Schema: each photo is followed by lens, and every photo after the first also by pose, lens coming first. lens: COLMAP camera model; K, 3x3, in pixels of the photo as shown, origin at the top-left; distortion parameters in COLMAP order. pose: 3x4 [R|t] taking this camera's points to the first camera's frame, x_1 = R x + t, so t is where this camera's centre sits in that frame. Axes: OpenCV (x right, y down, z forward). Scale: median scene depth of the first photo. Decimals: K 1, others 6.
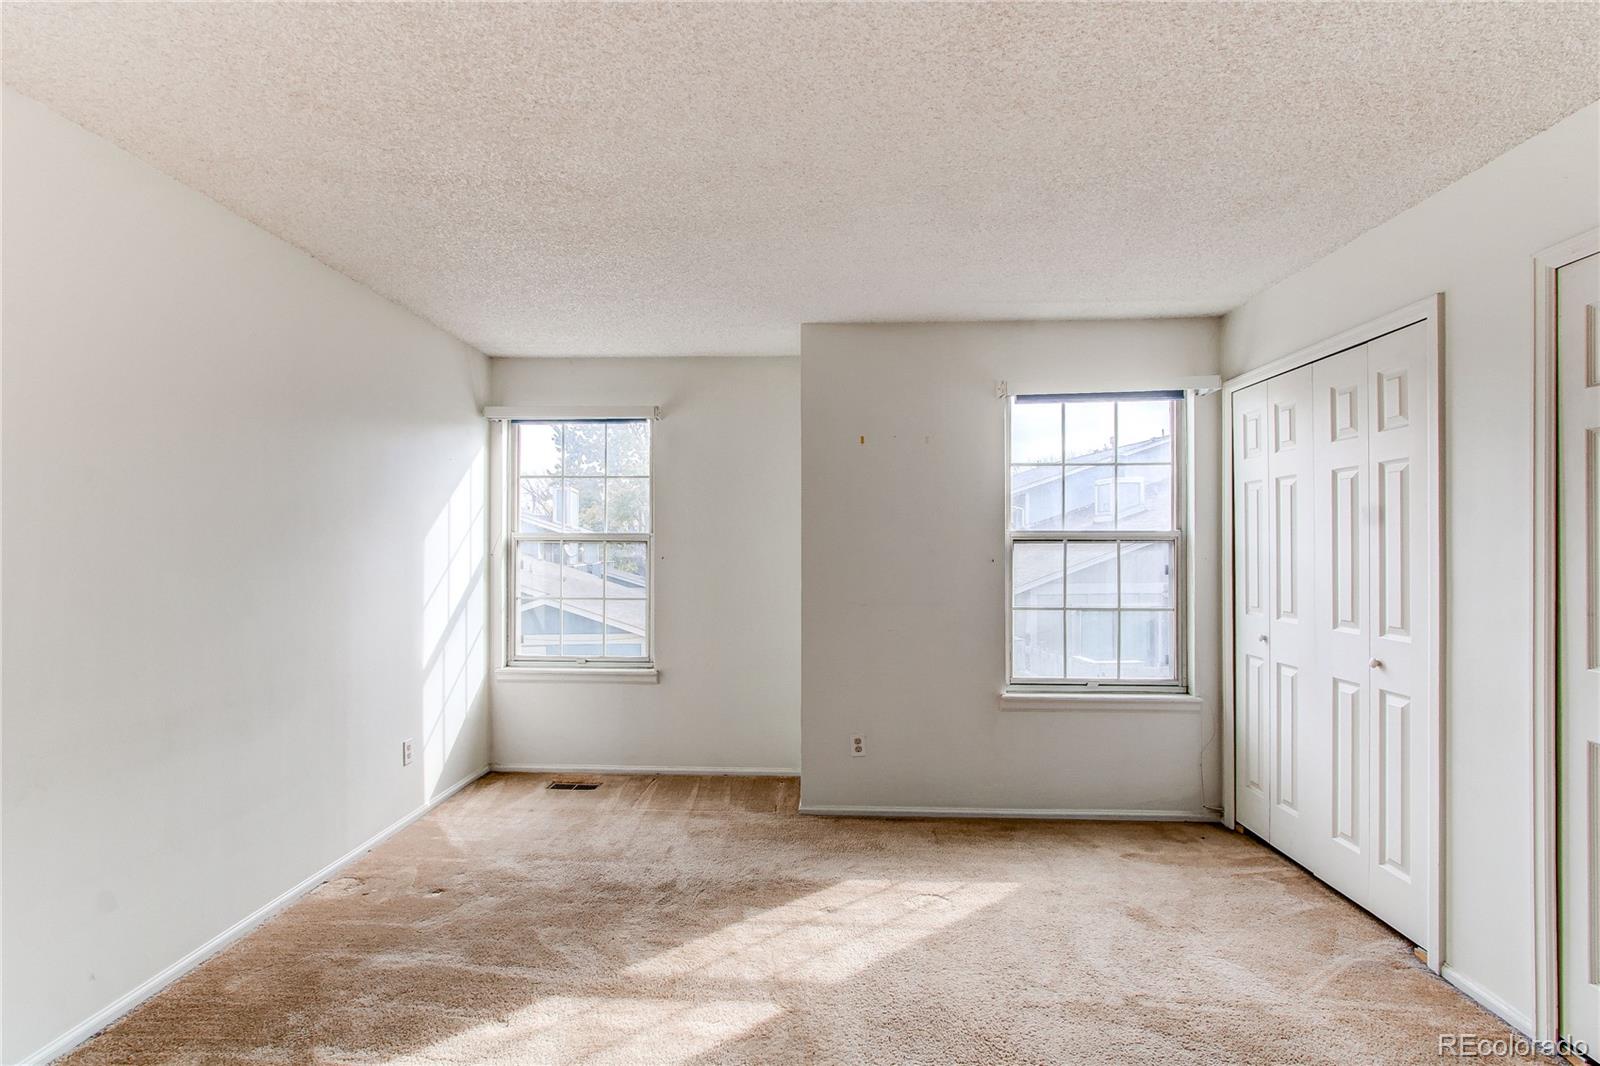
lens RADIAL K [[774.3, 0, 787.5], [0, 774.3, 535.2], [0, 0, 1]] dist [0.005838, 0.001650]
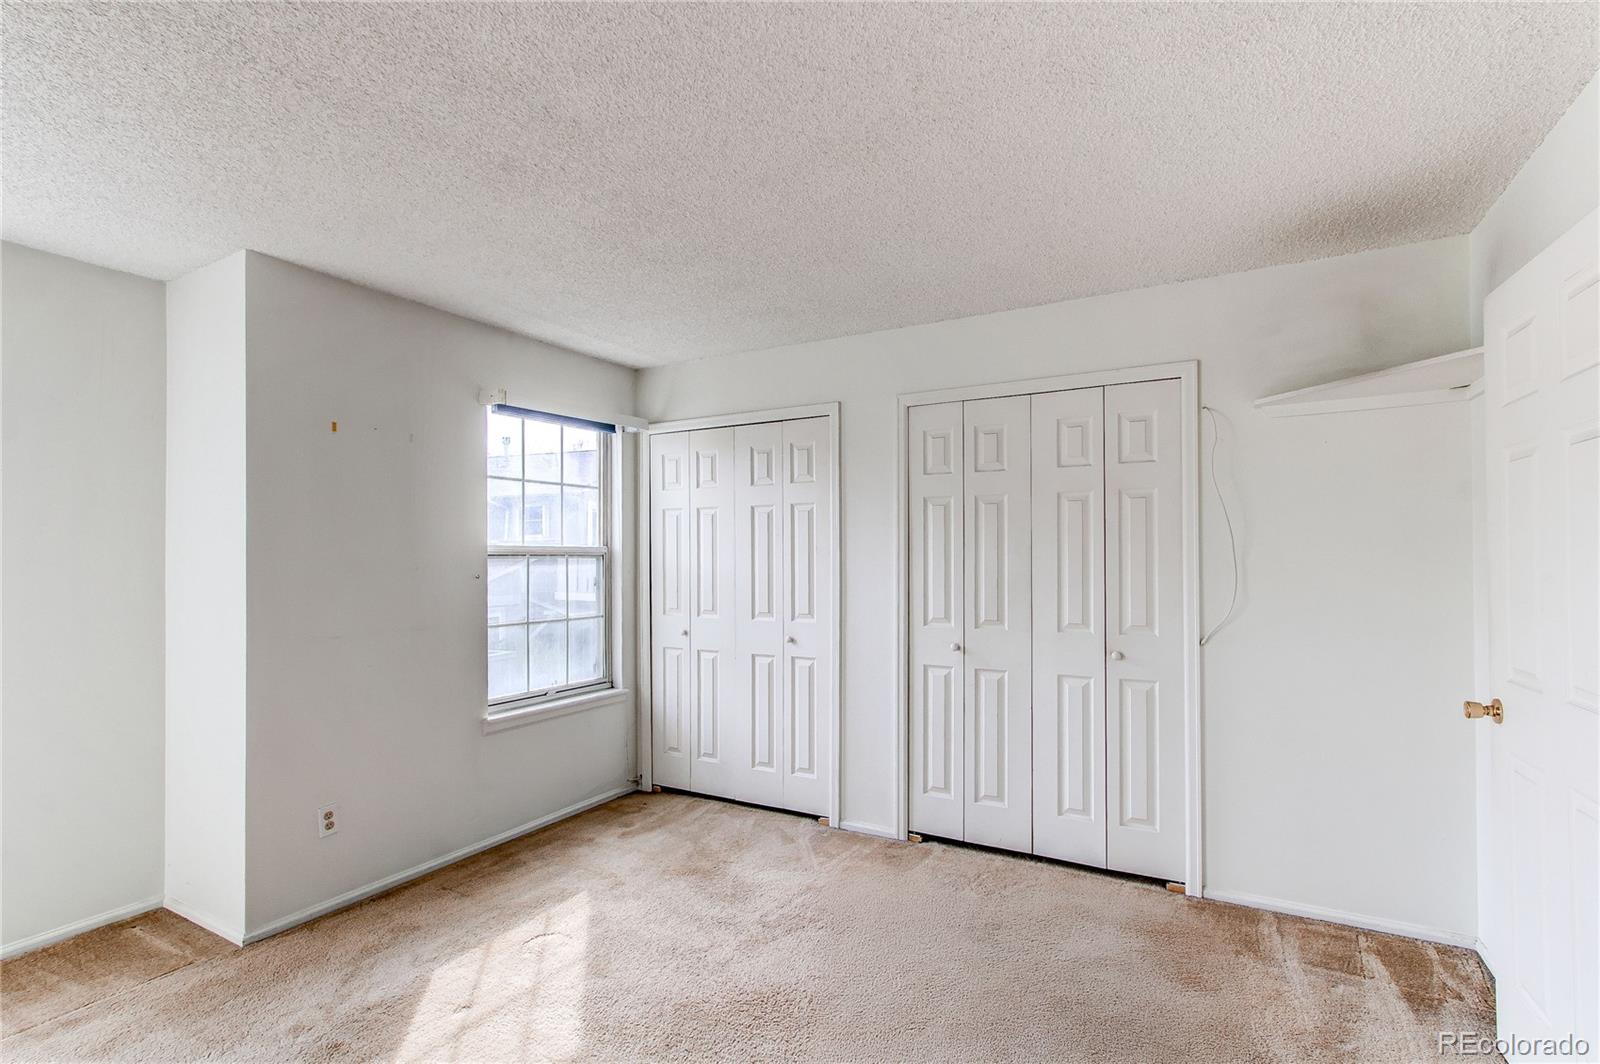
lens RADIAL K [[774.3, 0, 809.2], [0, 774.3, 545.6], [0, 0, 1]] dist [0.005838, 0.001650]
pose [[0.435128, 0.009668, 0.900317, -0.439074], [-0.010449, 0.999929, -0.005688, -0.004748], [-0.900308, -0.006932, 0.435199, 0.255930]]
